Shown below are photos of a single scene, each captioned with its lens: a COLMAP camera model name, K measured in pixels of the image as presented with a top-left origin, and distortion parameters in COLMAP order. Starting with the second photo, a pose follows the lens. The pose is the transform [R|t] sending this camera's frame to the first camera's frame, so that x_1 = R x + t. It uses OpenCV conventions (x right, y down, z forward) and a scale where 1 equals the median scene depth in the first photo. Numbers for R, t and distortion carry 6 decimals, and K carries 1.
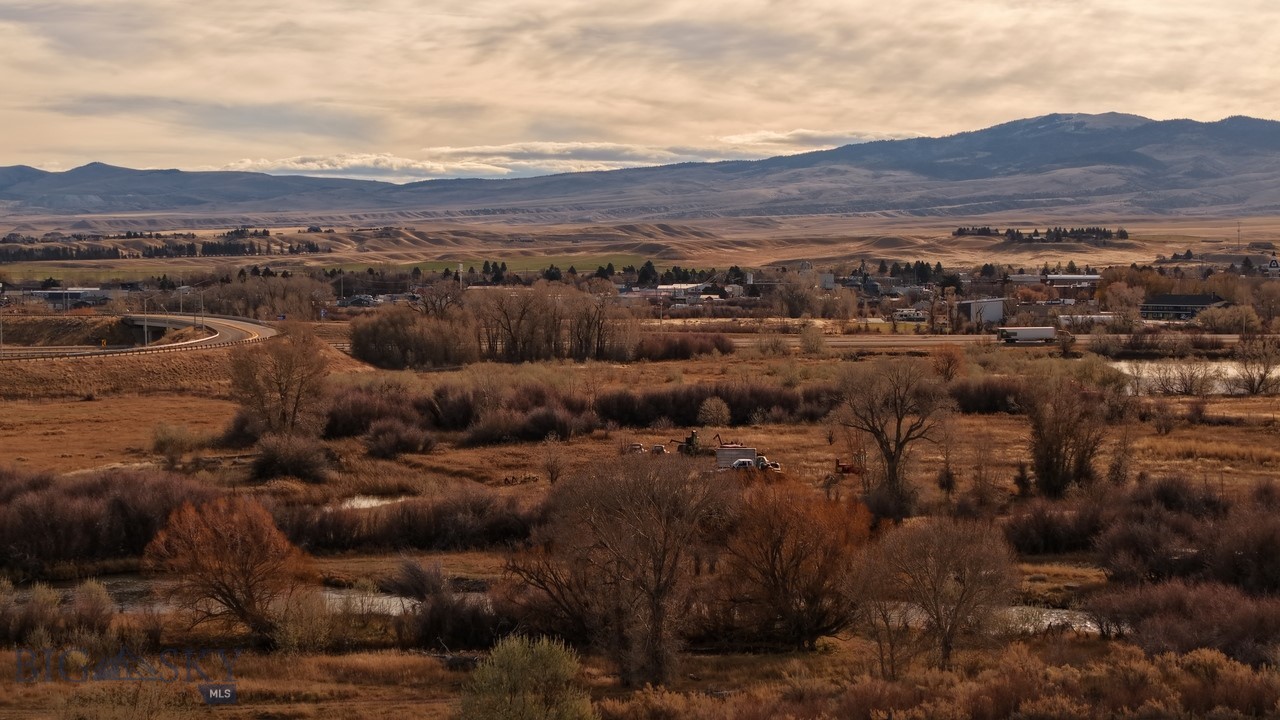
lens RADIAL K [[2715.5, 0, 637.4], [0, 2715.5, 359.4], [0, 0, 1]] dist [-0.142703, 0.000000]
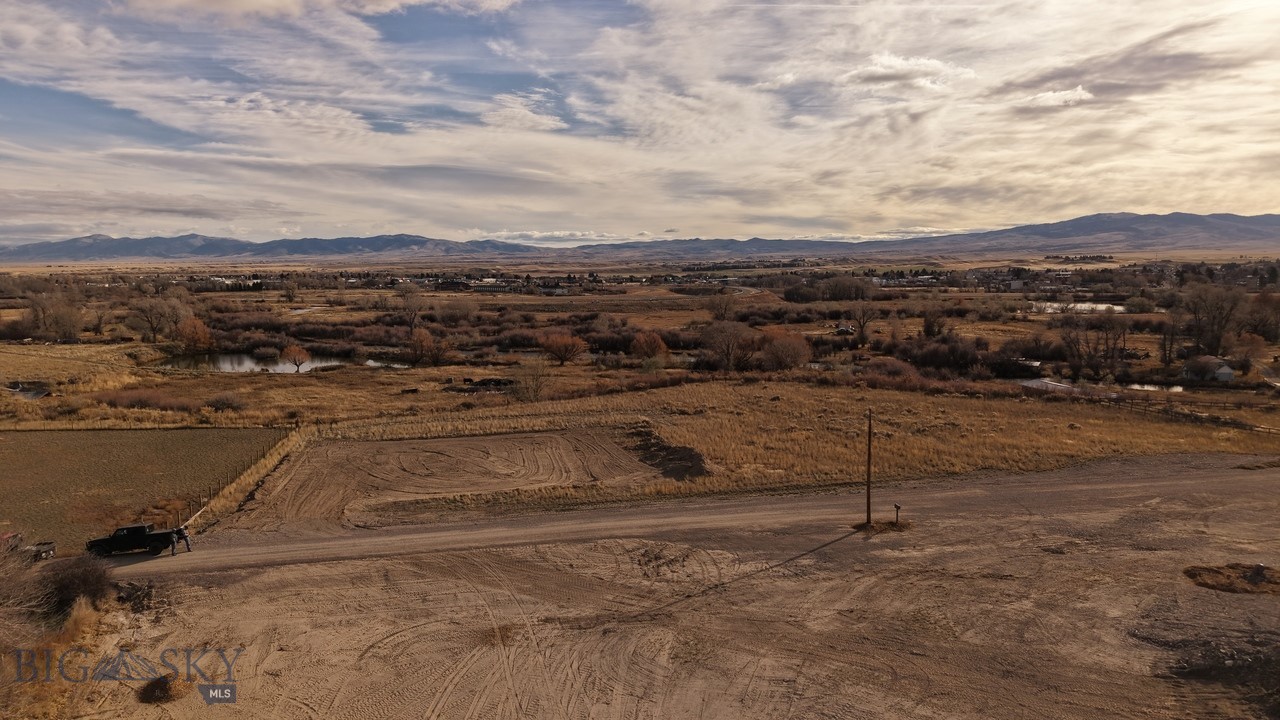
lens RADIAL K [[864.1, 0, 649.5], [0, 864.1, 337.7], [0, 0, 1]] dist [0.030074, -0.036630]
pose [[0.946782, 0.021768, -0.321138, 0.083063], [-0.007709, 0.998958, 0.044986, 0.000175], [0.321783, -0.040116, 0.945963, -0.075325]]
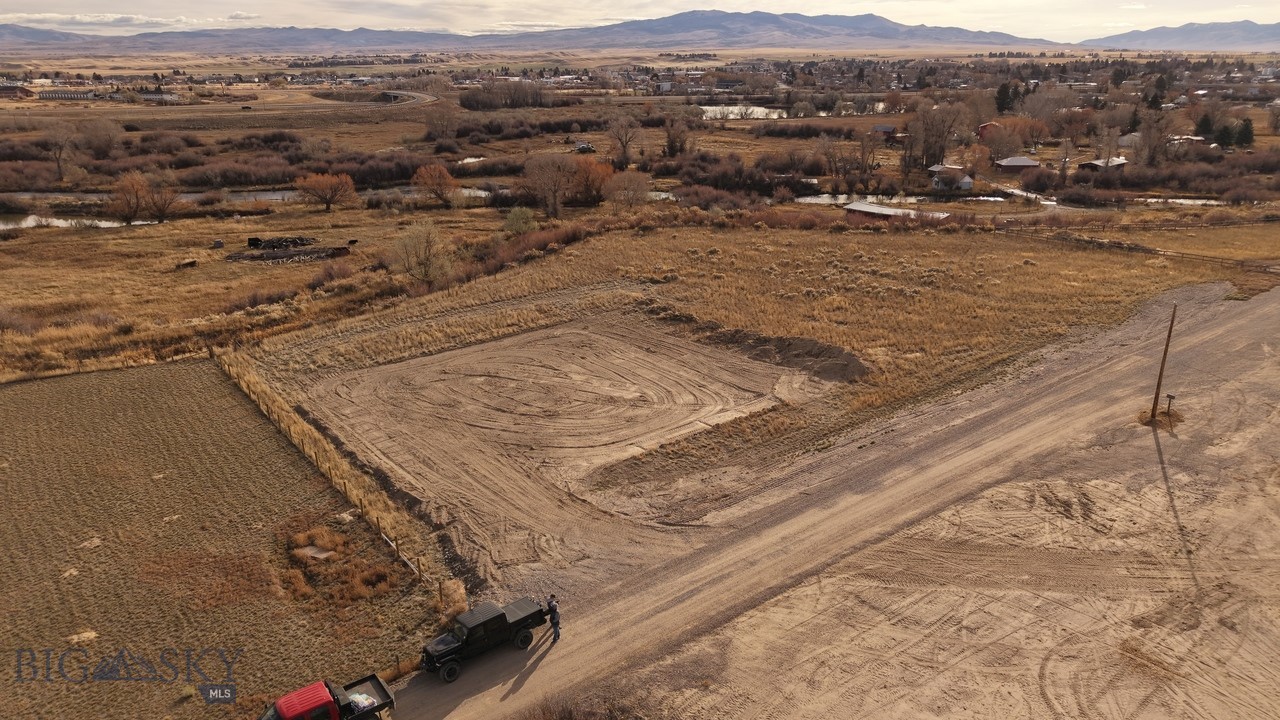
lens RADIAL K [[864.1, 0, 650.4], [0, 864.1, 356.6], [0, 0, 1]] dist [0.030074, -0.036630]
pose [[0.994490, -0.034432, 0.099017, 0.003302], [0.004630, 0.958027, 0.286642, -0.010049], [-0.104731, -0.284604, 0.952907, -0.058238]]
